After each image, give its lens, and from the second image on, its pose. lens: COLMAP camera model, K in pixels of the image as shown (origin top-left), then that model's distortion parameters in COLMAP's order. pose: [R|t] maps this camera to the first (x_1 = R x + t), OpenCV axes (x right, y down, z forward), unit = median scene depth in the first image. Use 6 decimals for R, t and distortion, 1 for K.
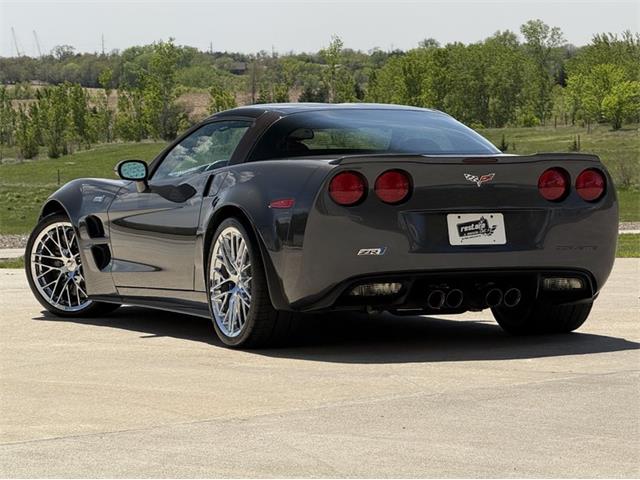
lens RADIAL K [[453.0, 0, 320.0], [0, 453.0, 240.0], [0, 0, 1]] dist [-0.000365, -0.003549]
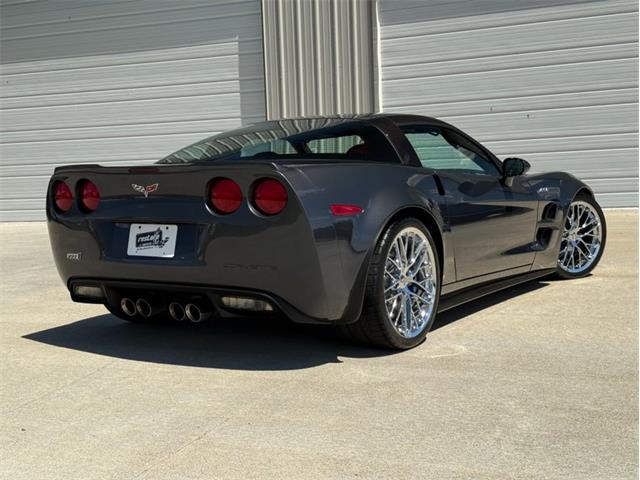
lens RADIAL K [[453.0, 0, 320.0], [0, 453.0, 240.0], [0, 0, 1]] dist [-0.000365, -0.003549]
pose [[0.963090, 0.052980, -0.263915, 0.954705], [-0.051776, 0.998592, 0.011519, -0.054763], [0.264154, 0.002570, 0.964477, 0.152265]]
